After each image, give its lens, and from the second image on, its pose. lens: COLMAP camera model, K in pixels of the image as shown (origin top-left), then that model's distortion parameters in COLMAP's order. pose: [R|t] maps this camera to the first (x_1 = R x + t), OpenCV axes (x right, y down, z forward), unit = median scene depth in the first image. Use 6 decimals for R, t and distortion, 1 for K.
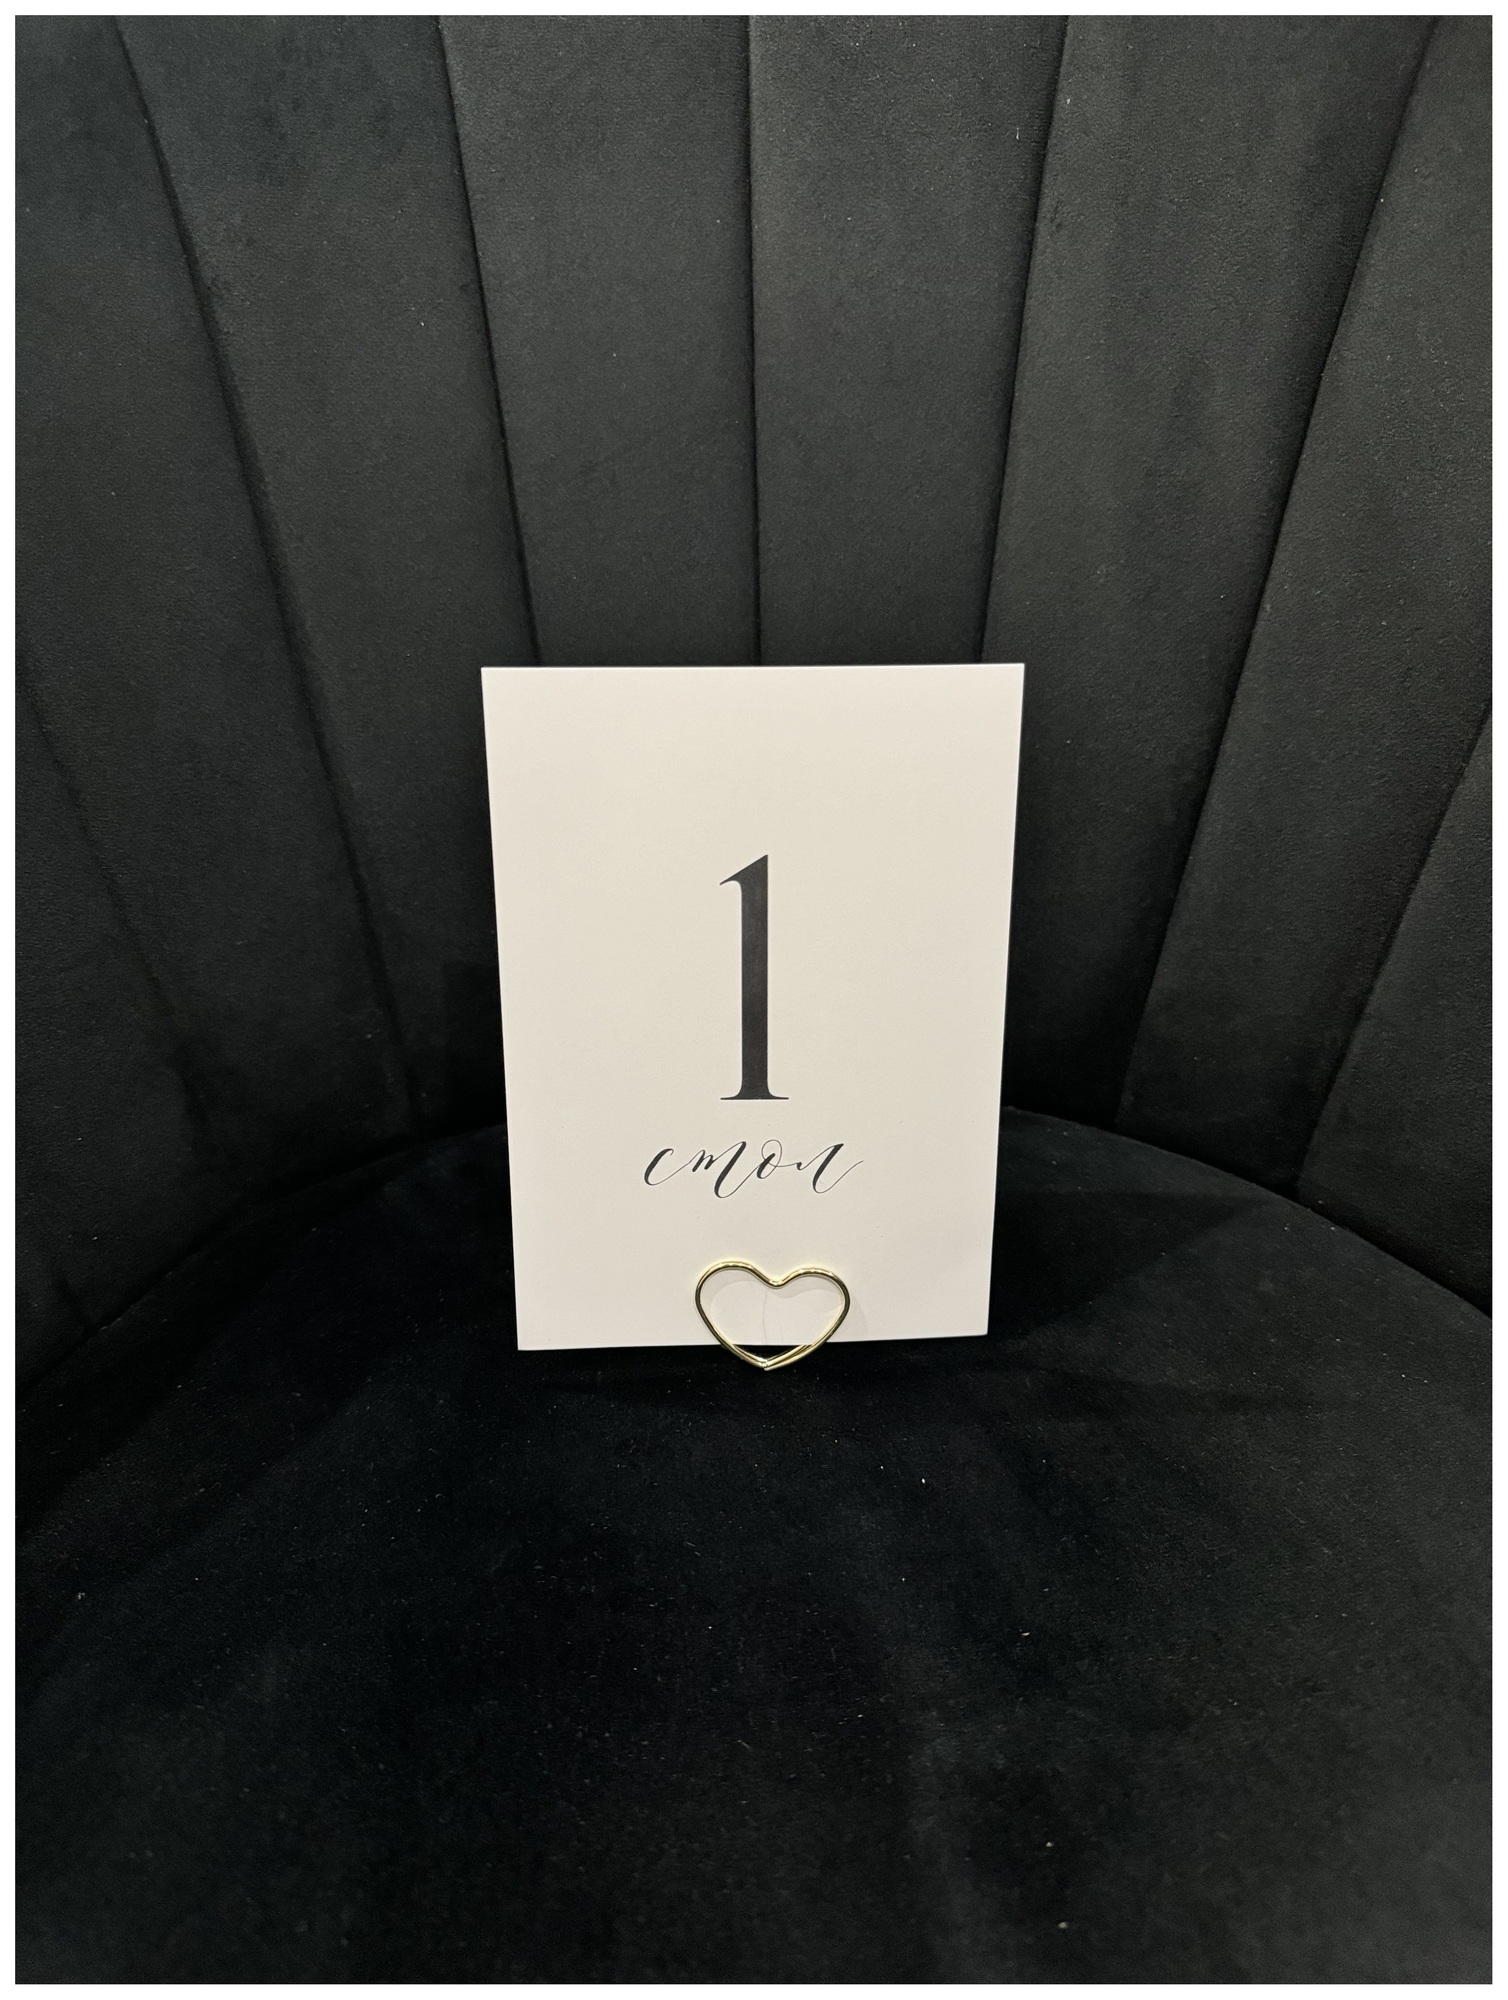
lens RADIAL K [[1448.3, 0, 756.4], [0, 1448.3, 981.4], [0, 0, 1]] dist [-0.014452, -0.031806]
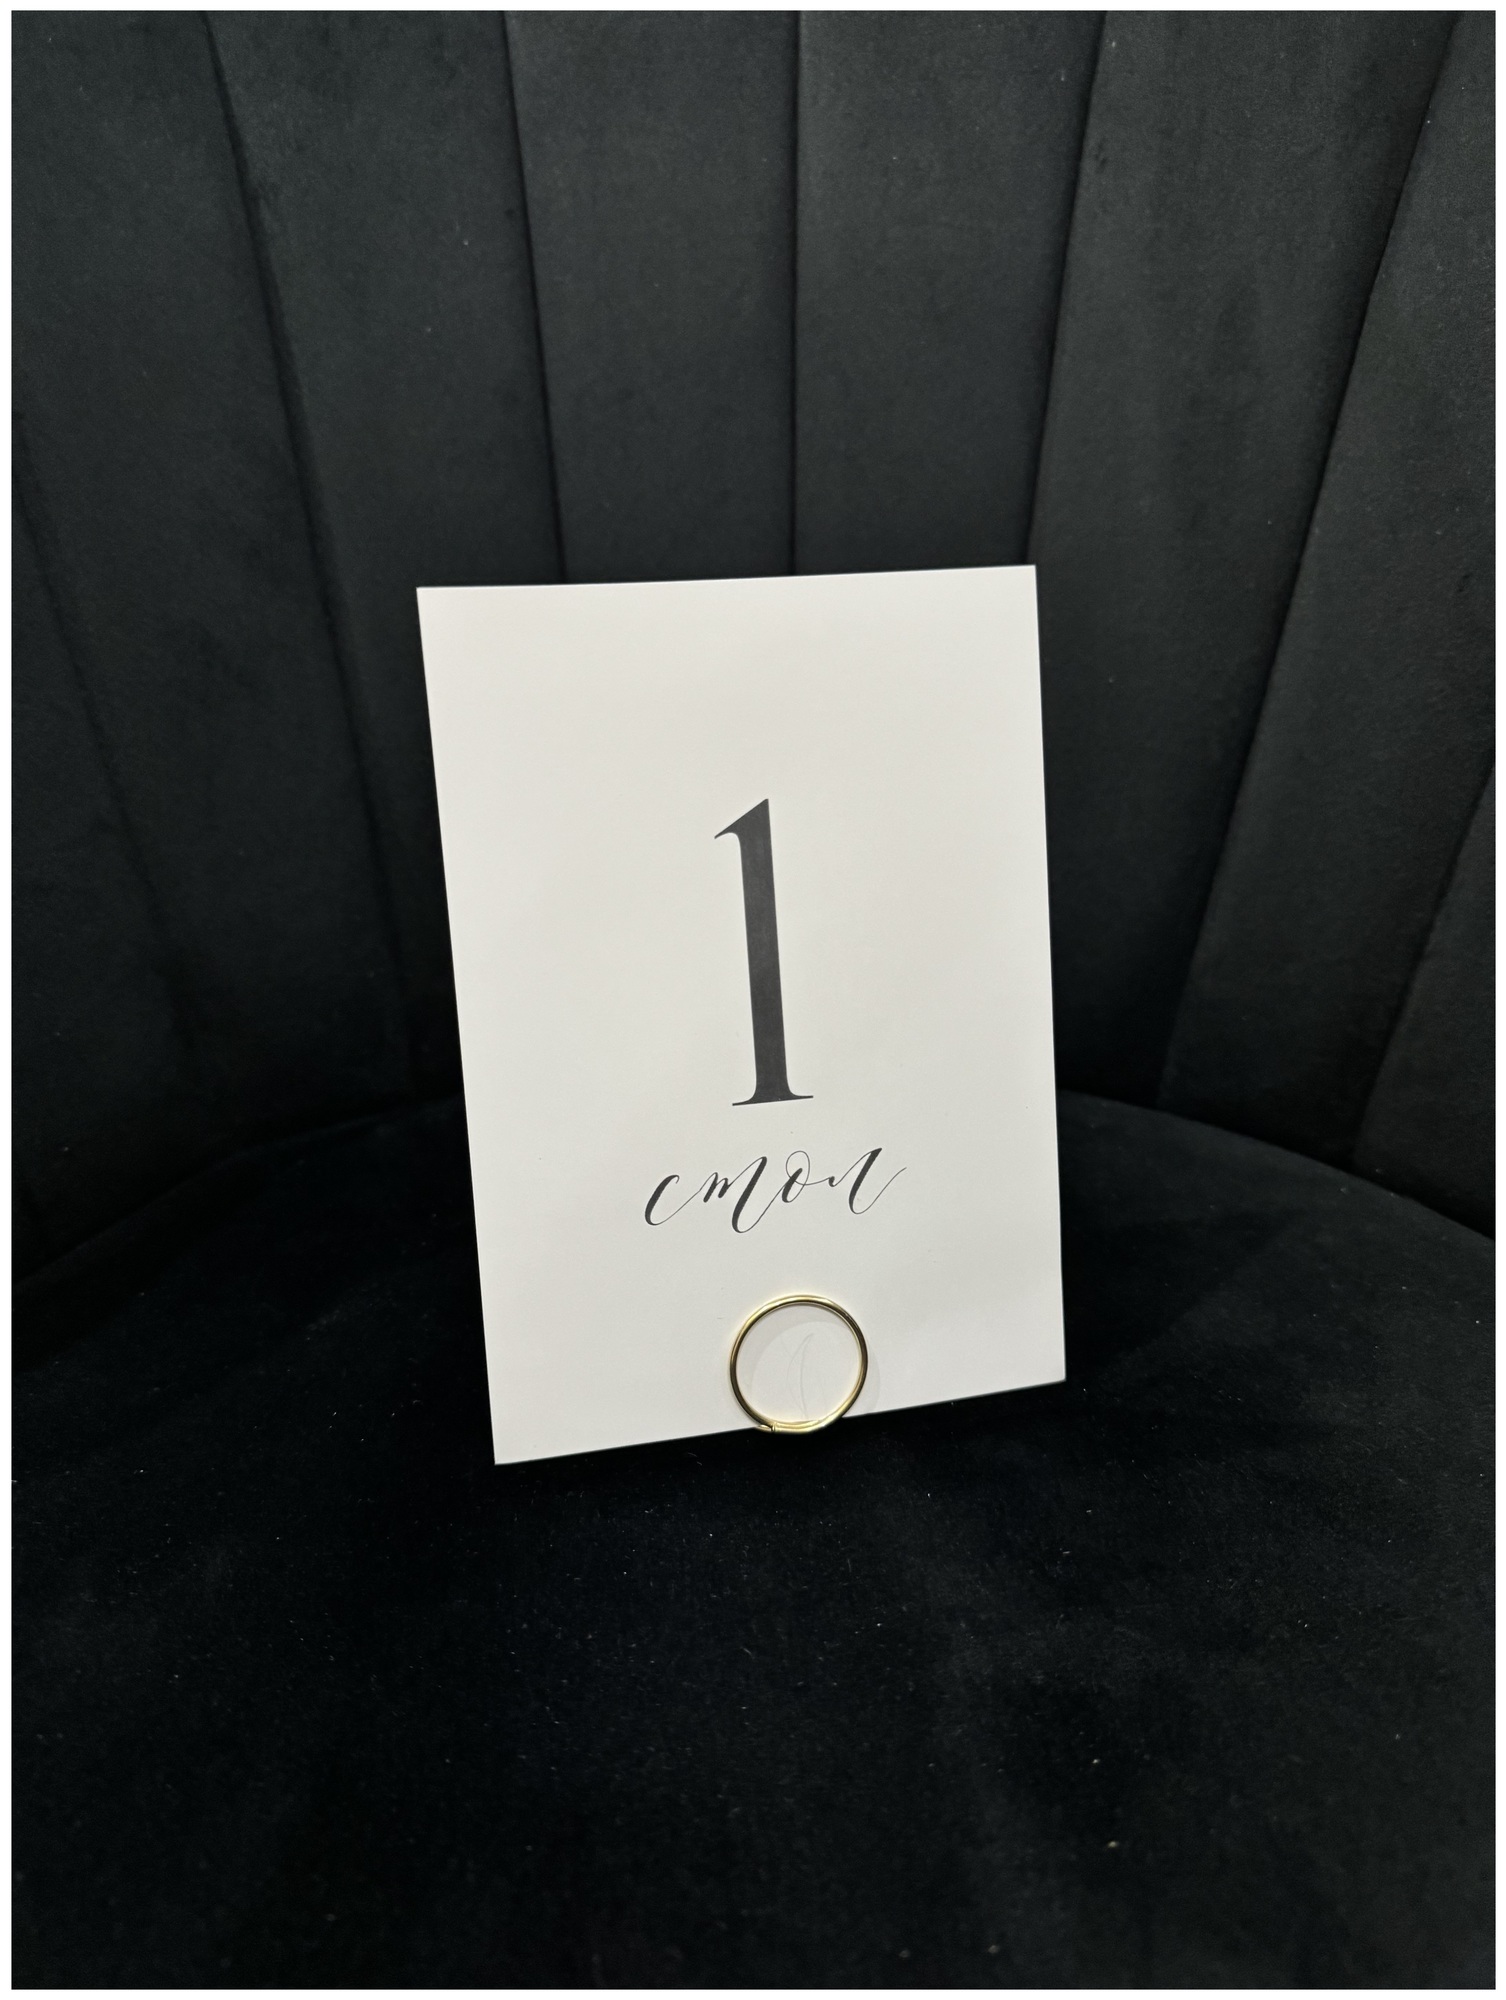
lens RADIAL K [[1448.3, 0, 762.1], [0, 1448.3, 1003.0], [0, 0, 1]] dist [-0.014452, -0.031806]
pose [[0.999535, 0.027828, -0.012442, 0.000913], [-0.028944, 0.994470, -0.100956, 0.165448], [0.009564, 0.101269, 0.994813, 0.062246]]
